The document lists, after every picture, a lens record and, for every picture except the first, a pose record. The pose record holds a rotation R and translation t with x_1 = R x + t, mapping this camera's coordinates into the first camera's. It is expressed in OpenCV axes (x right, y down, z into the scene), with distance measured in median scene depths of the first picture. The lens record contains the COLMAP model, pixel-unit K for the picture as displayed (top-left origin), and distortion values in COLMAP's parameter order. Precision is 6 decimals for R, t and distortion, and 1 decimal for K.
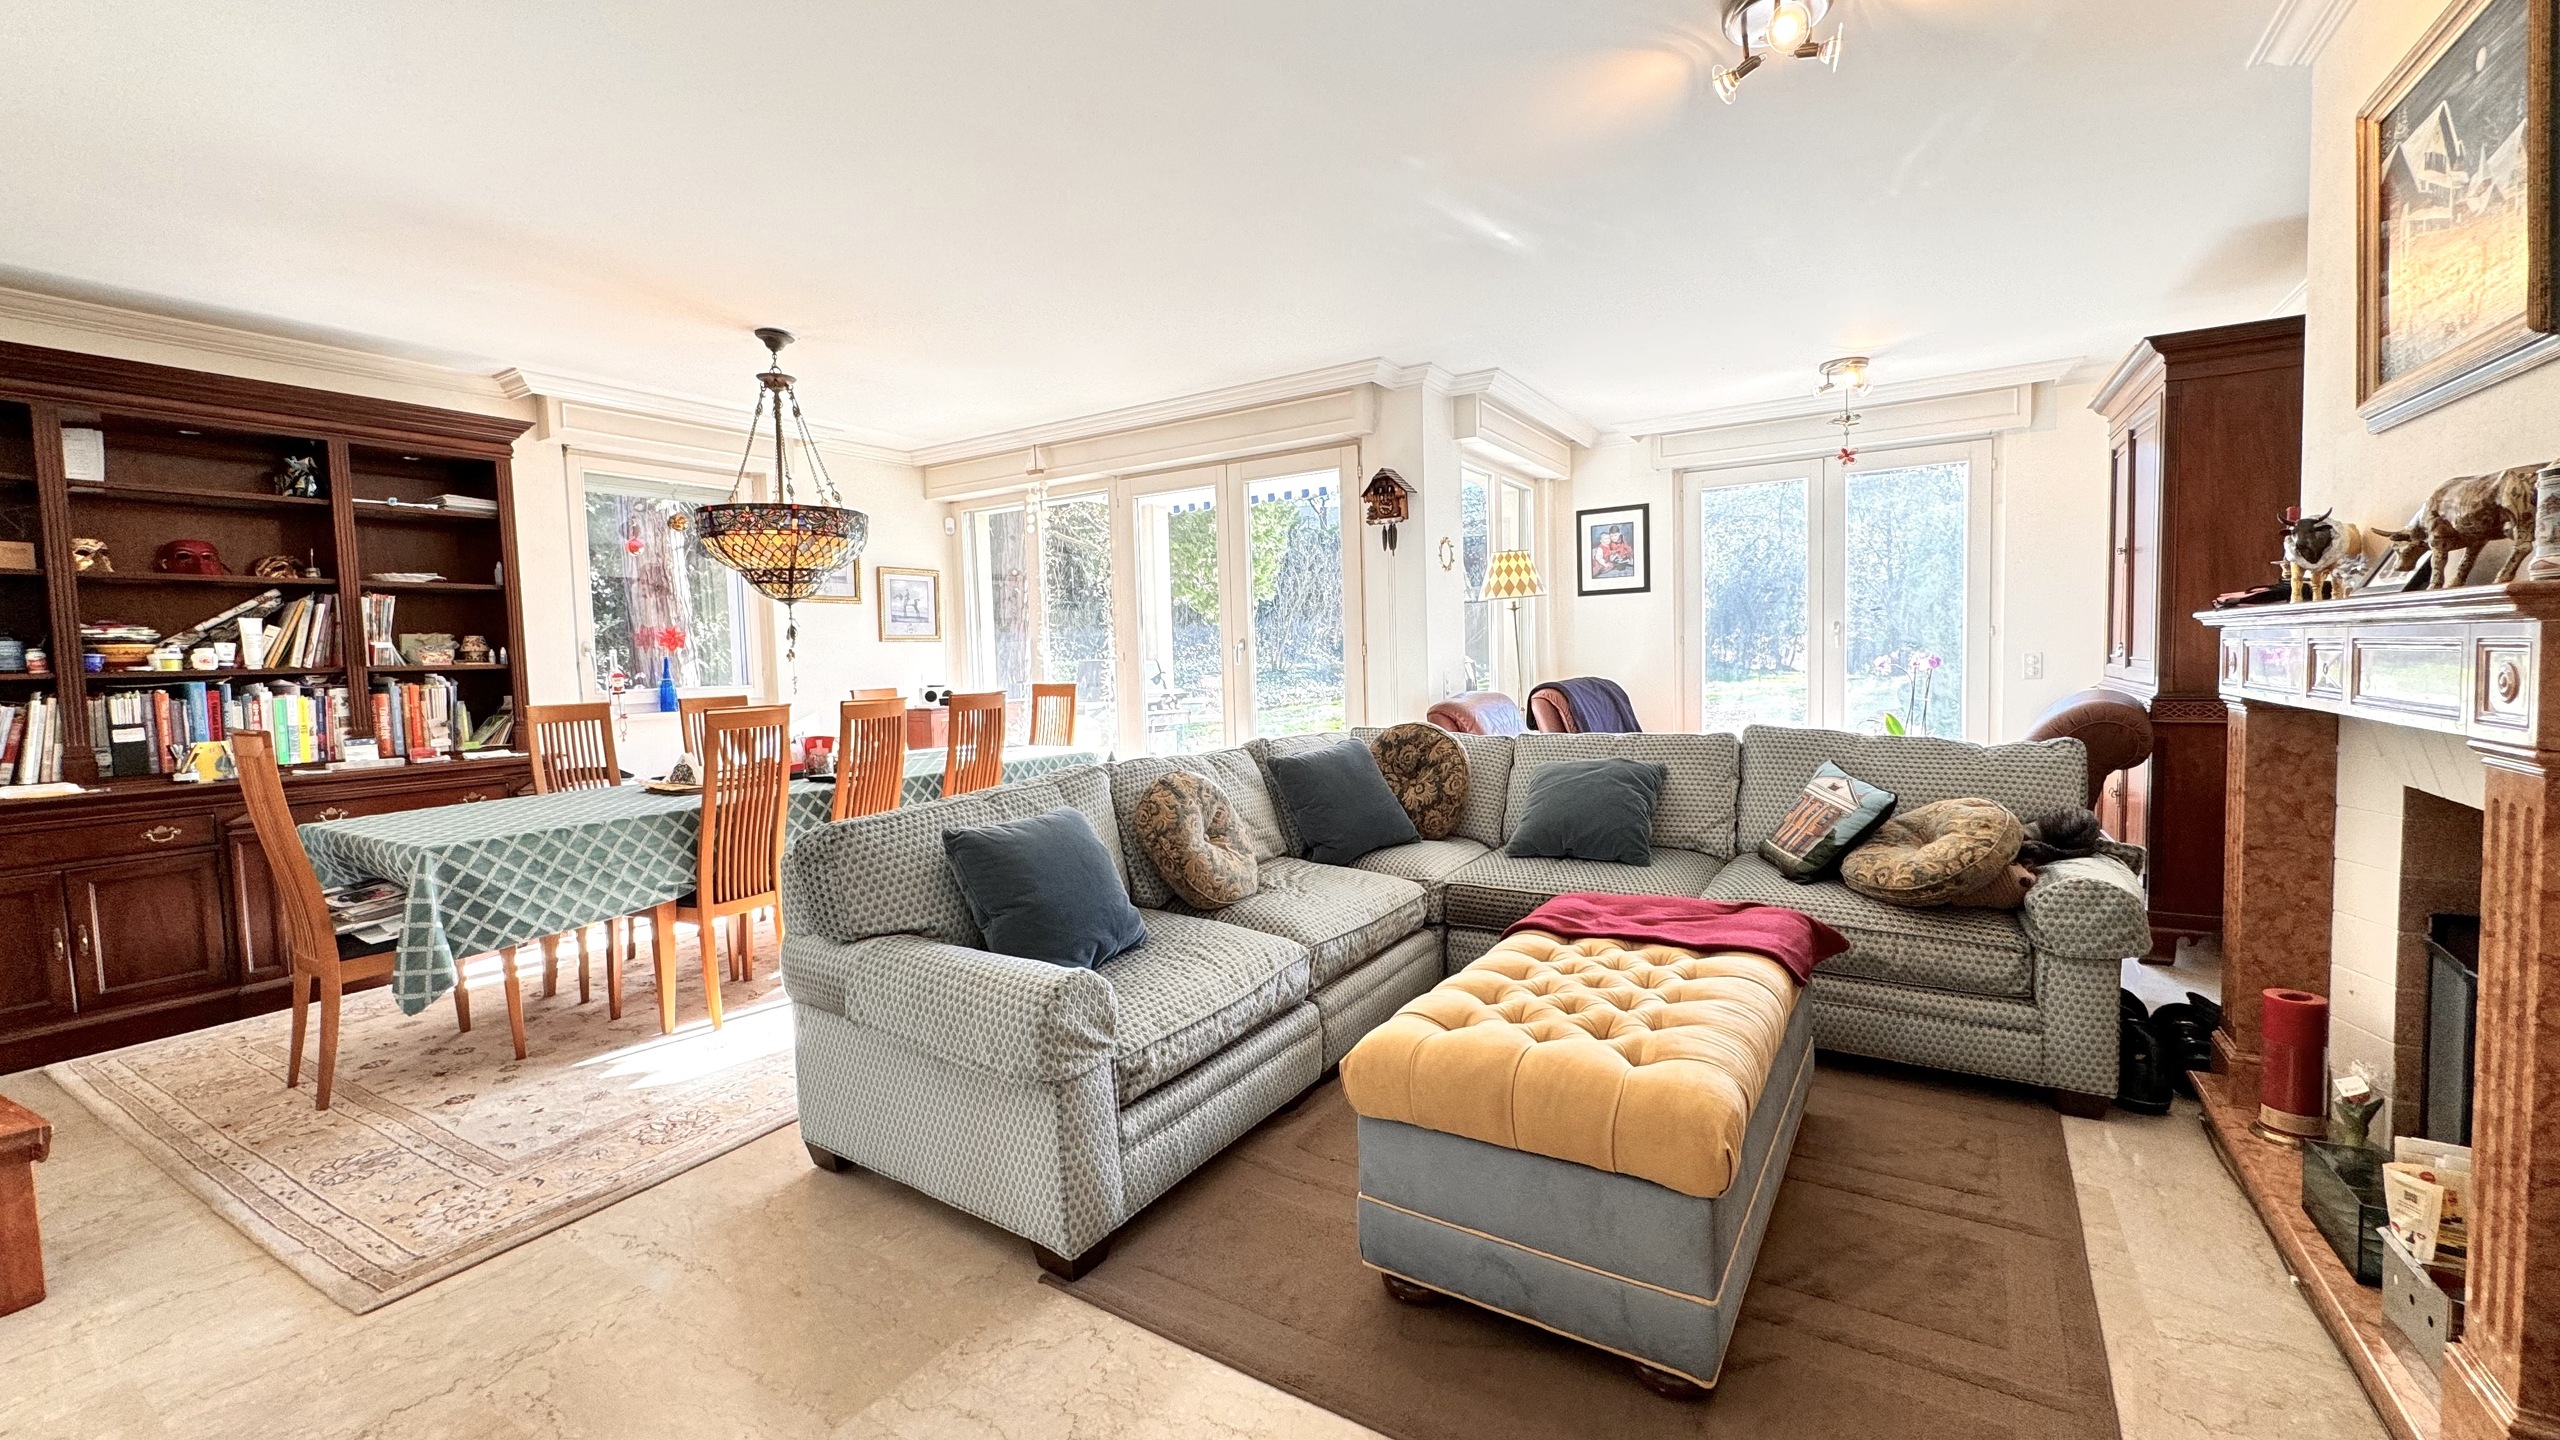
lens RADIAL K [[1019.6, 0, 1280.0], [0, 1019.6, 720.0], [0, 0, 1]] dist [0.000413, 0.000019]
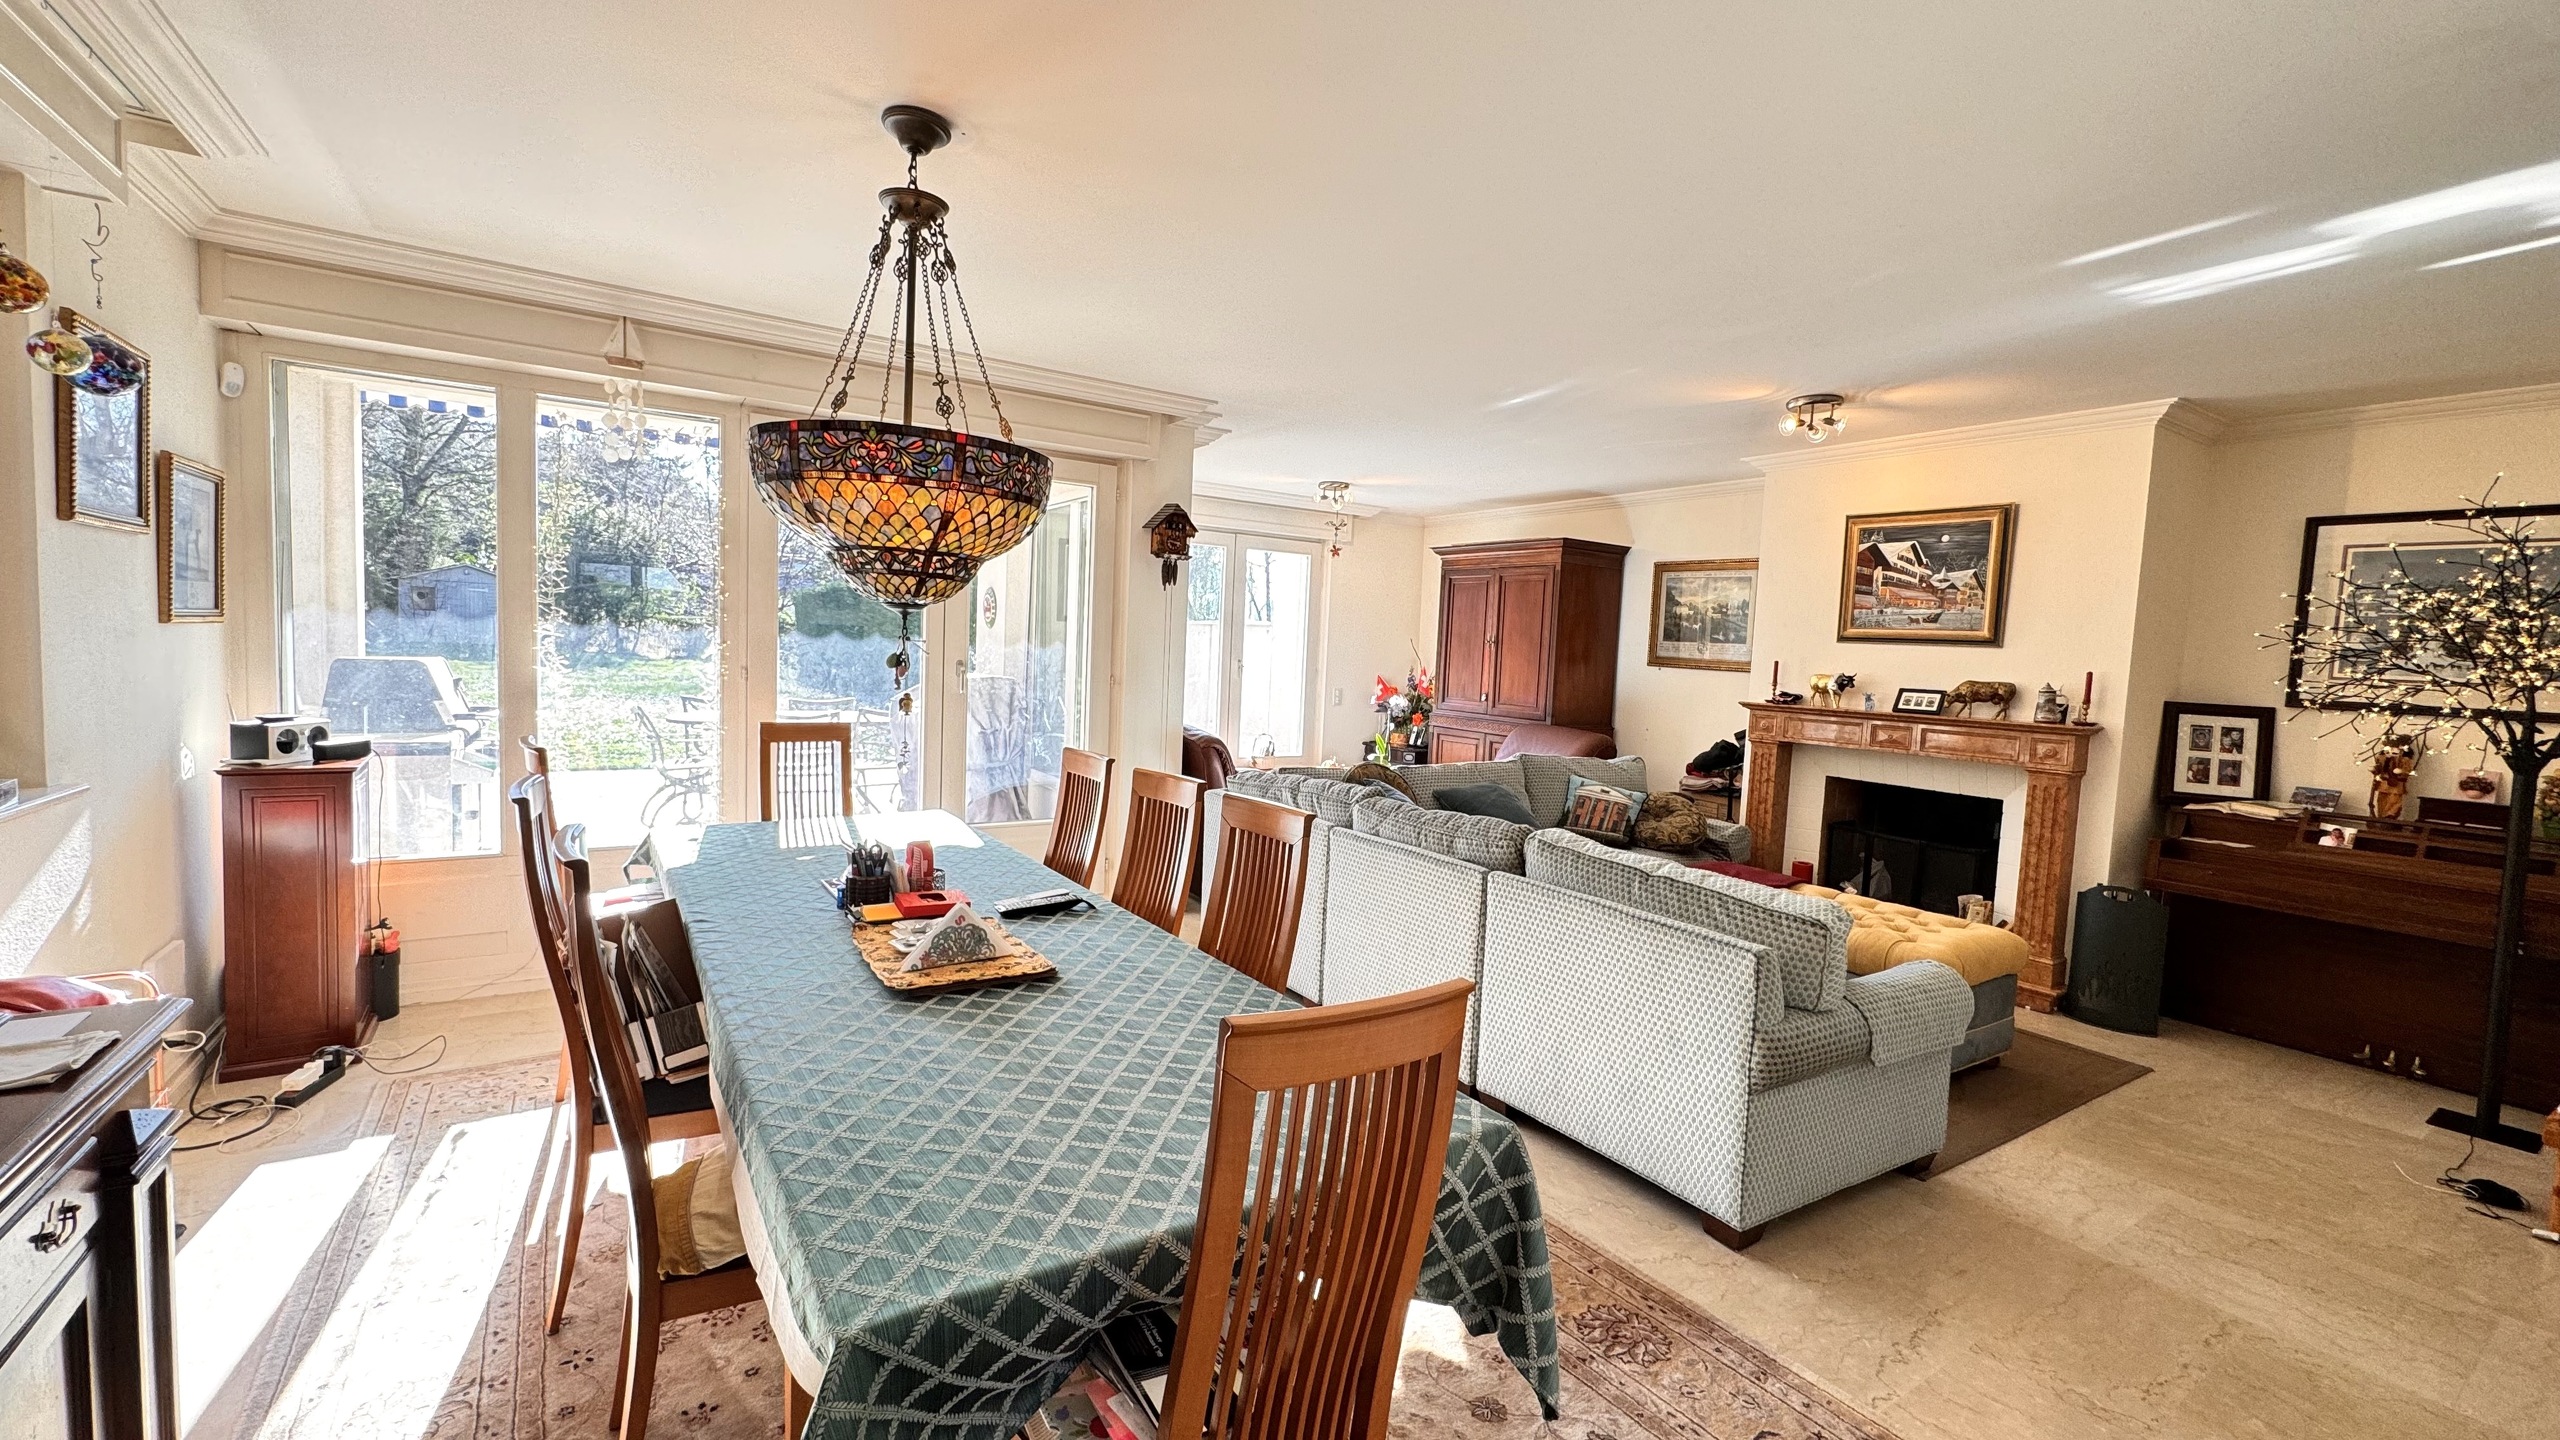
lens RADIAL K [[1019.6, 0, 1280.0], [0, 1019.6, 720.0], [0, 0, 1]] dist [0.000413, 0.000019]
pose [[0.419028, -0.017342, 0.907808, -0.905366], [0.004288, 0.999844, 0.017121, -0.062146], [-0.907963, -0.003282, 0.419037, 0.580439]]
